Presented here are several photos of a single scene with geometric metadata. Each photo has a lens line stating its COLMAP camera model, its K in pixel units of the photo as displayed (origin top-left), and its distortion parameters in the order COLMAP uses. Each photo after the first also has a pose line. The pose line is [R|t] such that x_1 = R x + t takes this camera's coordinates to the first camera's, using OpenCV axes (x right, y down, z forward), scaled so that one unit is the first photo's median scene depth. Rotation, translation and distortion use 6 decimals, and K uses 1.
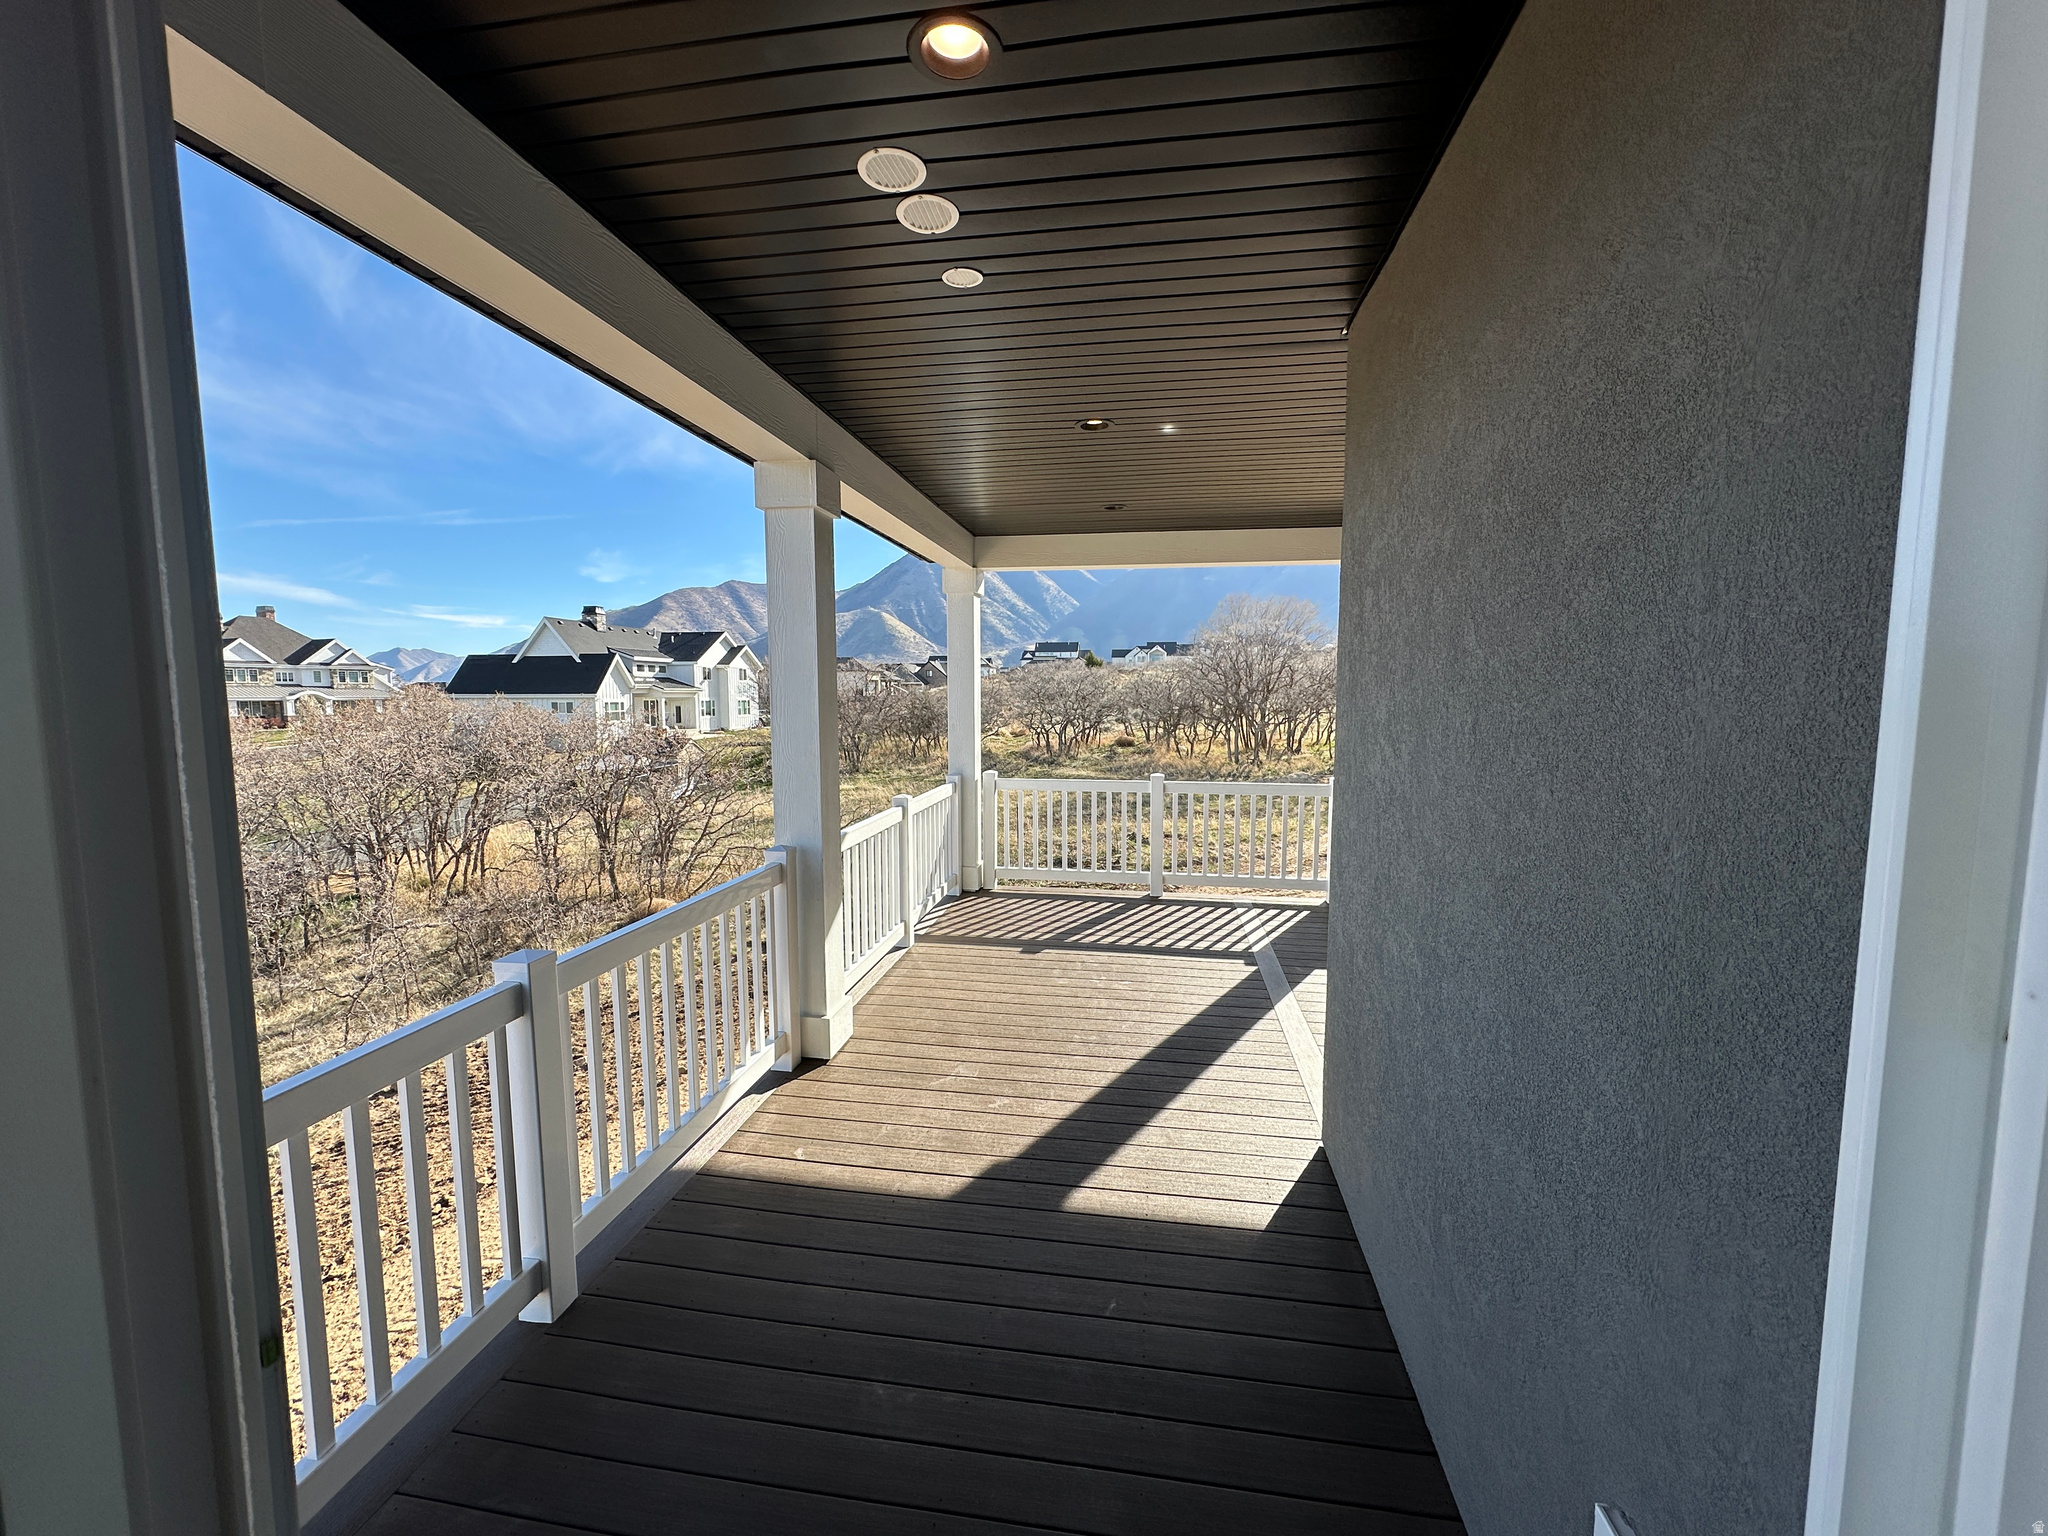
lens RADIAL K [[816.2, 0, 1018.0], [0, 816.2, 765.8], [0, 0, 1]] dist [0.002398, 0.001183]
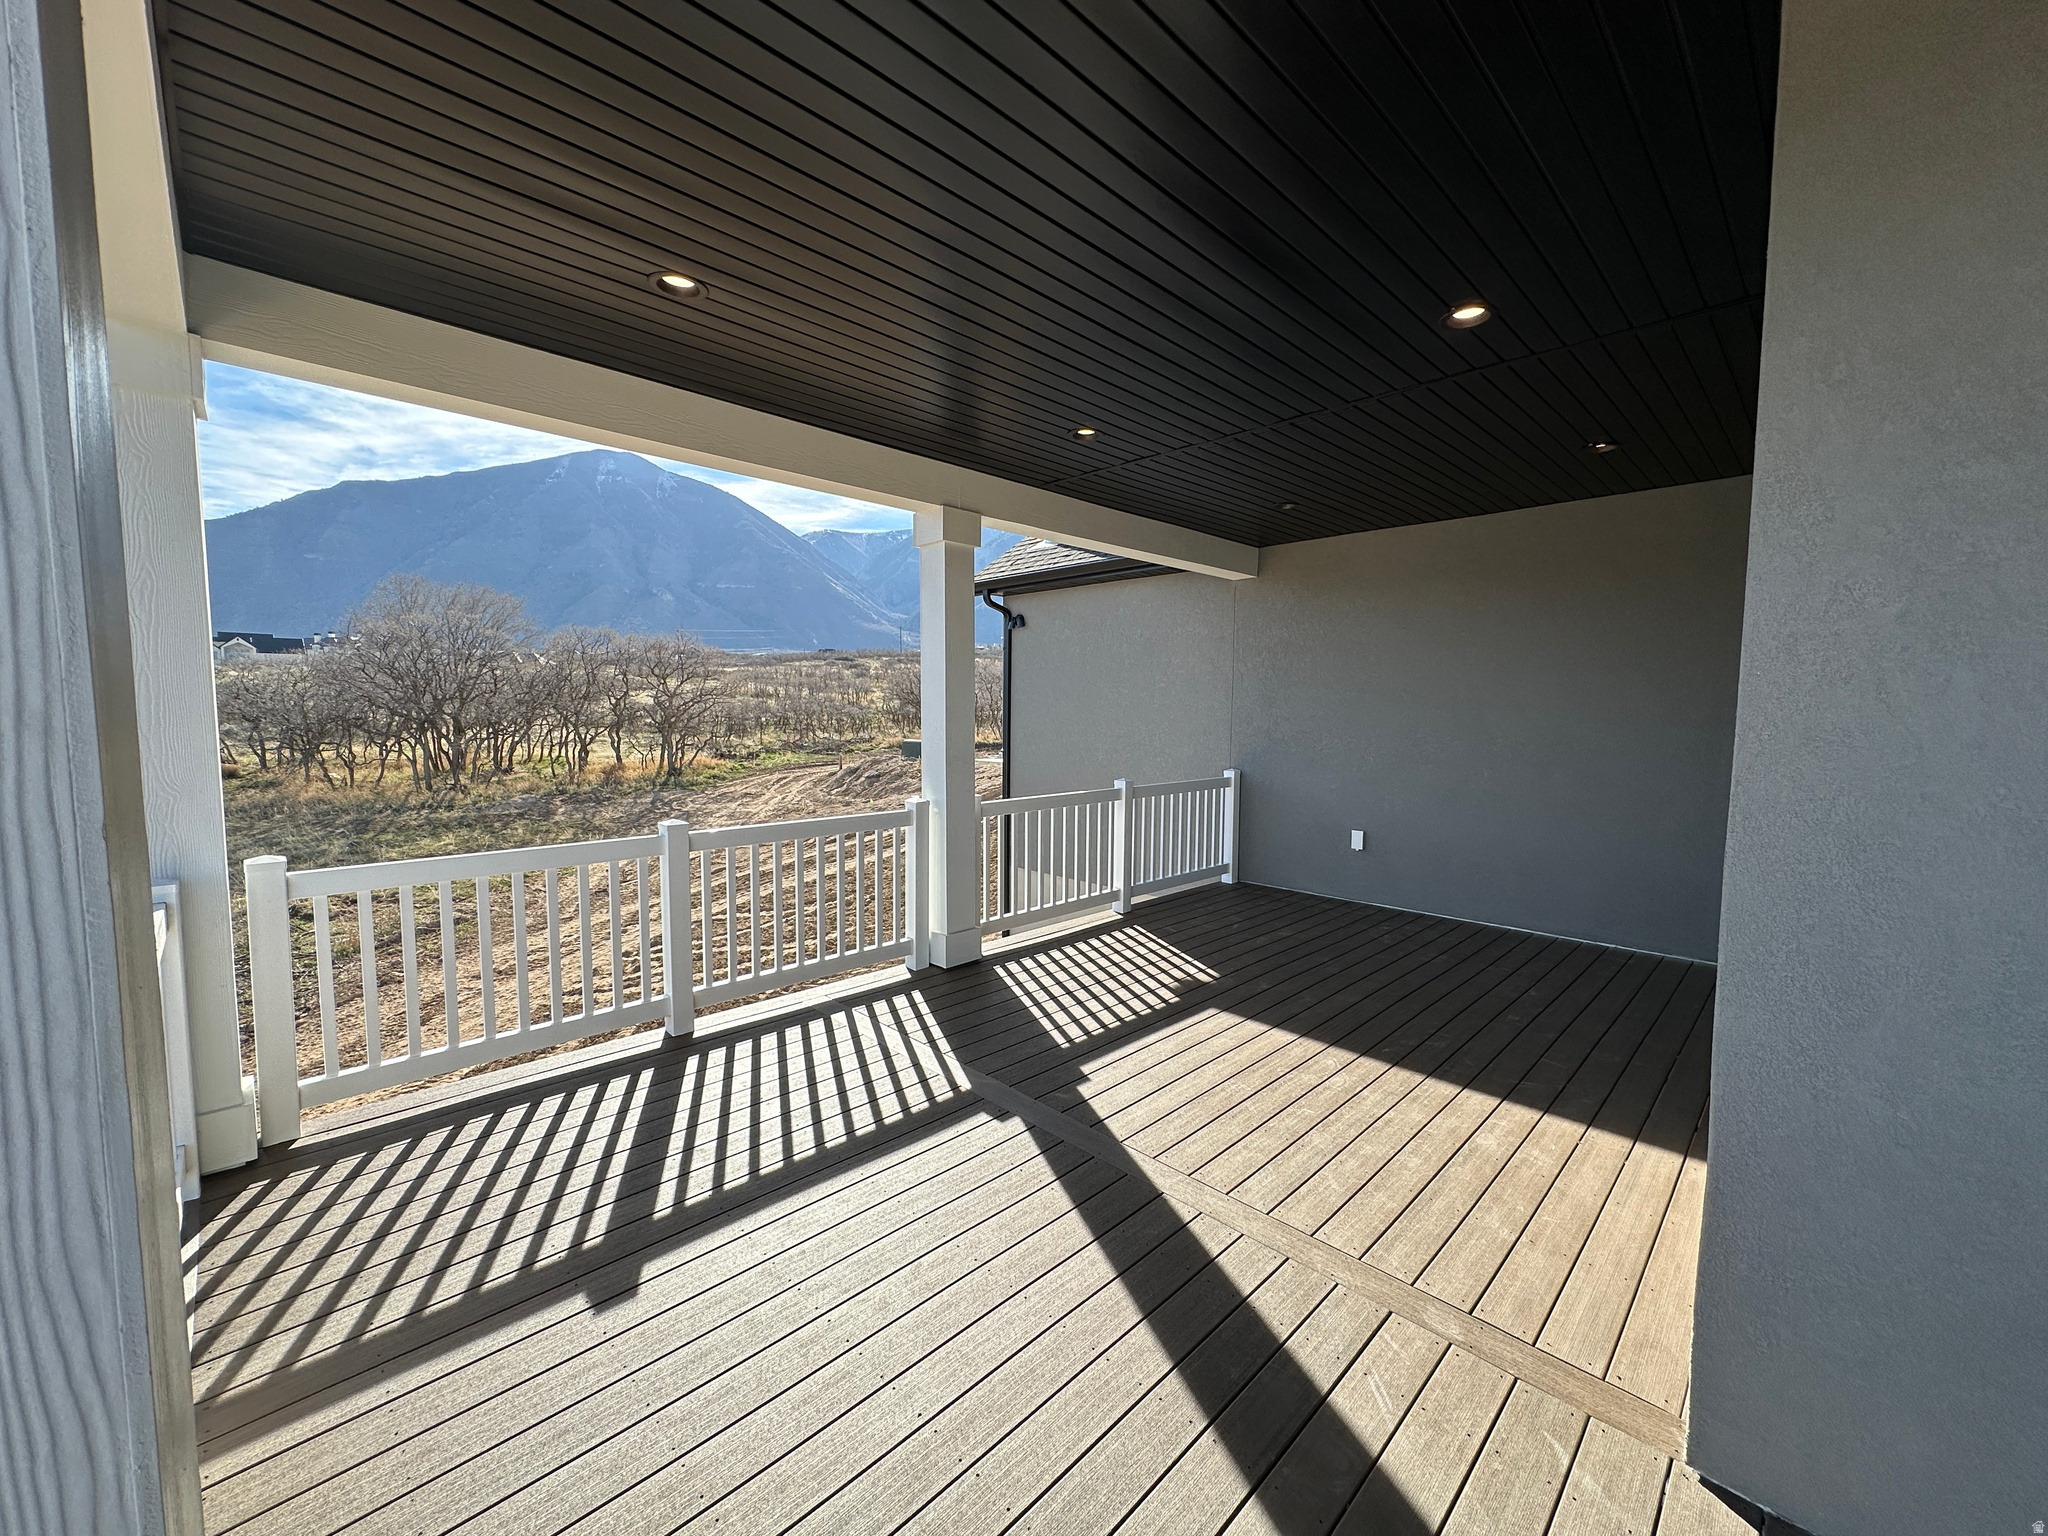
lens RADIAL K [[816.2, 0, 1020.3], [0, 816.2, 765.3], [0, 0, 1]] dist [0.002398, 0.001183]
pose [[0.597062, -0.054494, 0.800342, -0.020915], [0.066570, 0.997615, 0.018264, -0.003458], [-0.799428, 0.042374, 0.599265, 0.069202]]
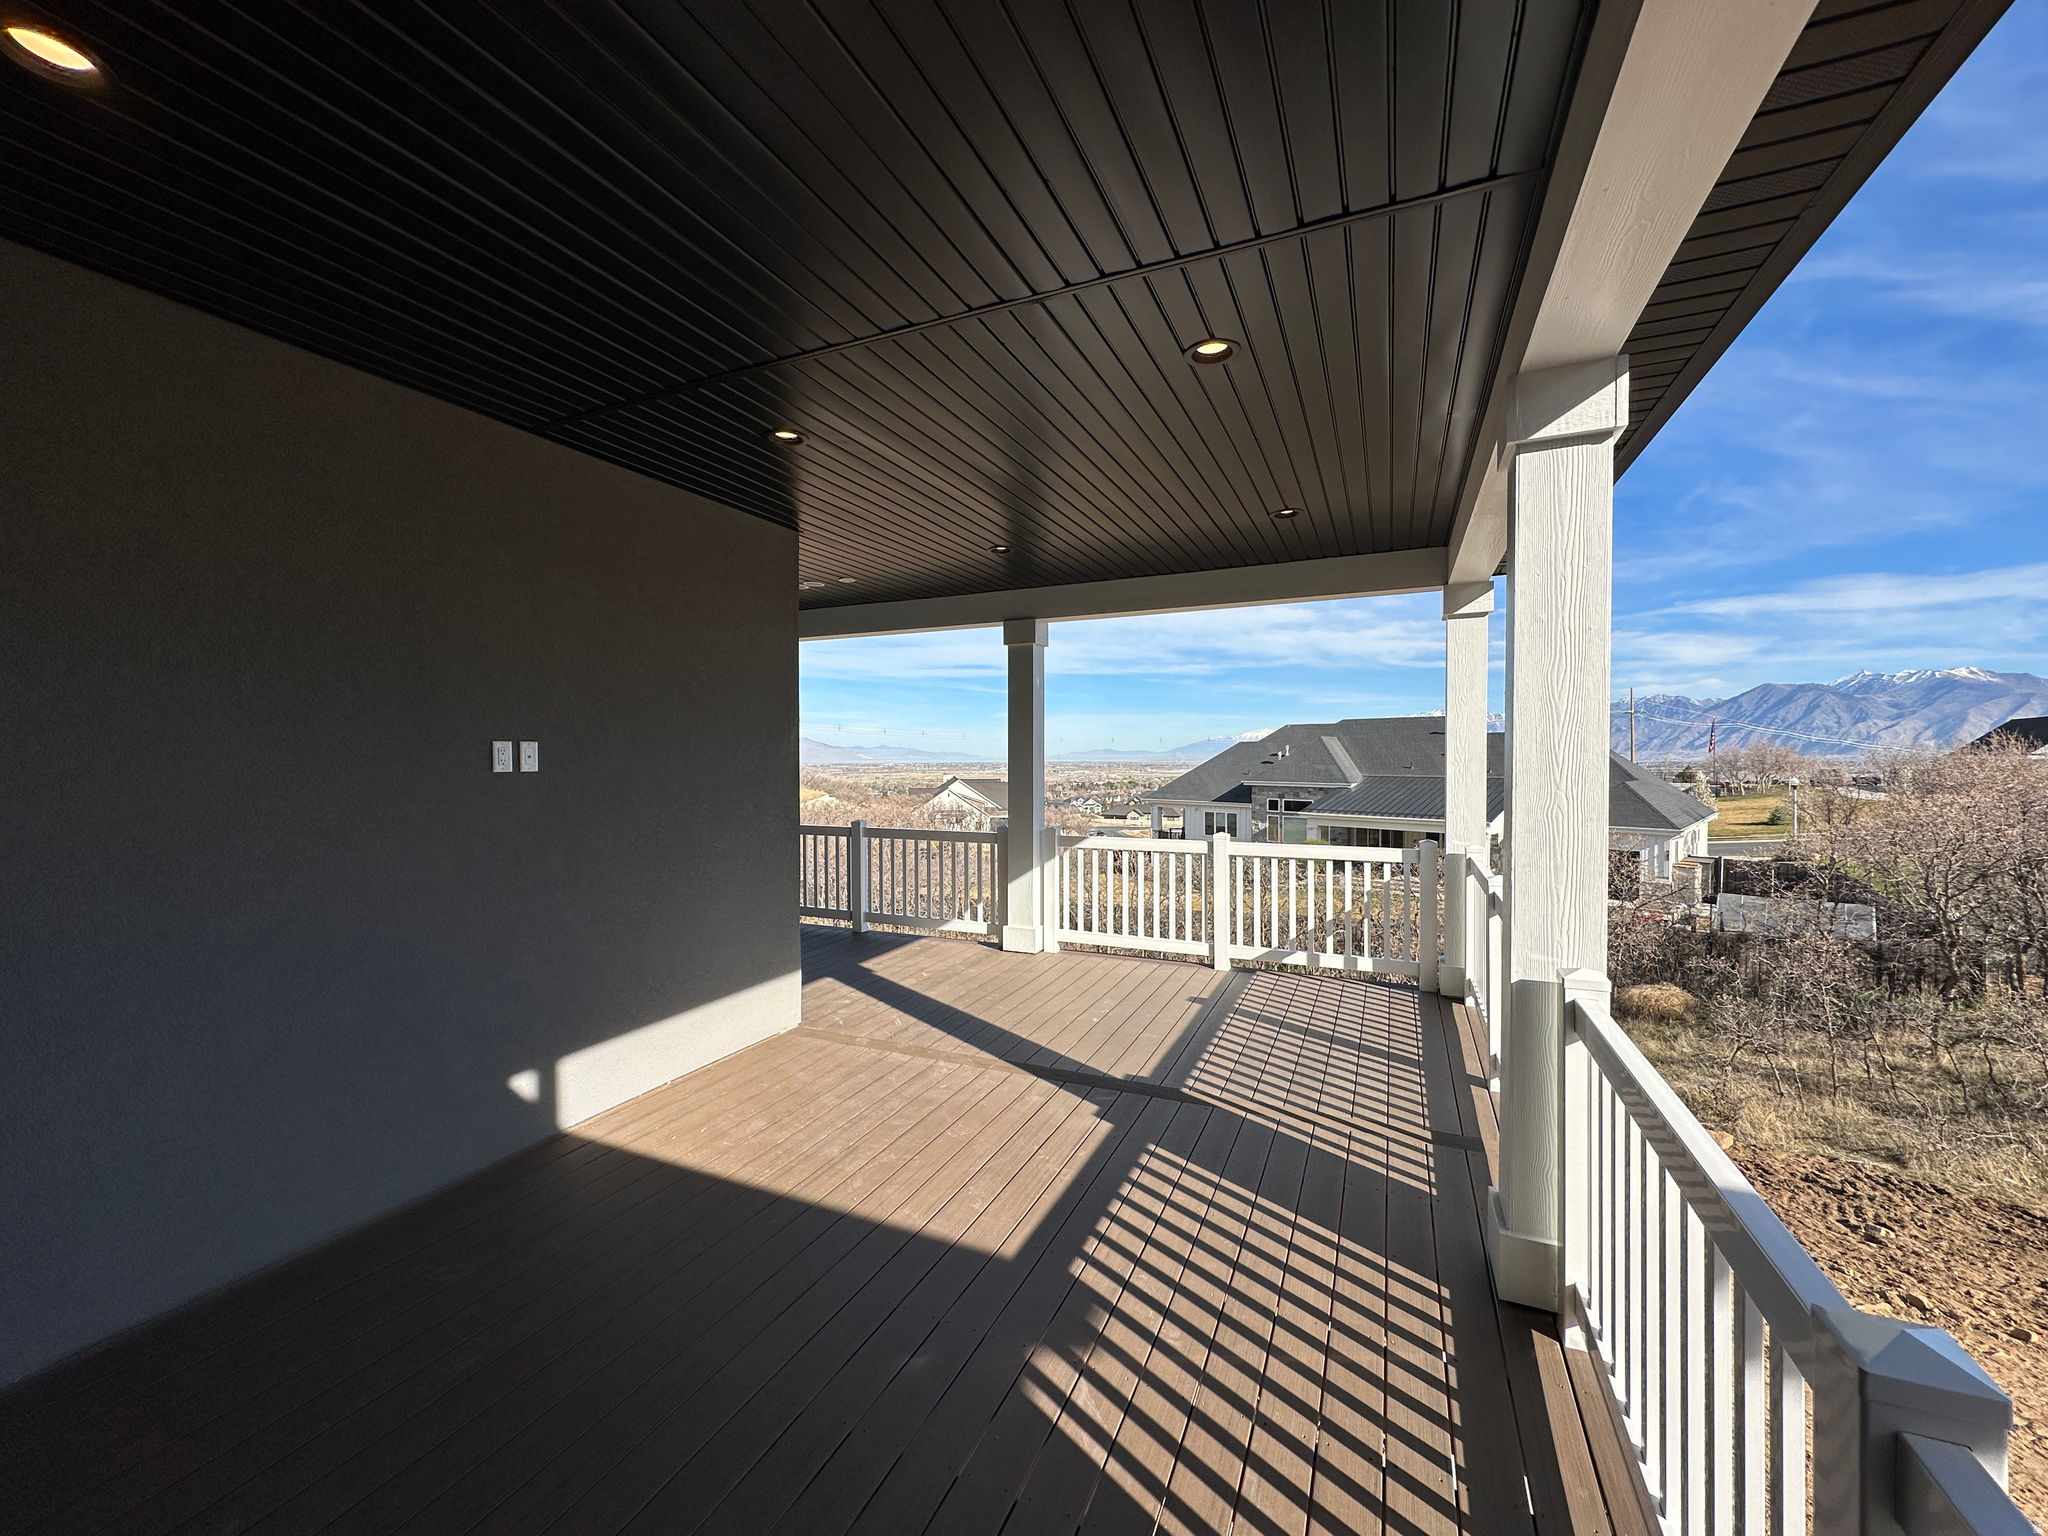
lens RADIAL K [[816.2, 0, 1026.5], [0, 816.2, 762.3], [0, 0, 1]] dist [0.002398, 0.001183]
pose [[-0.258900, 0.011865, -0.965831, 0.122940], [-0.084190, 0.995842, 0.034801, -0.009549], [0.962228, 0.090323, -0.256824, 0.122427]]
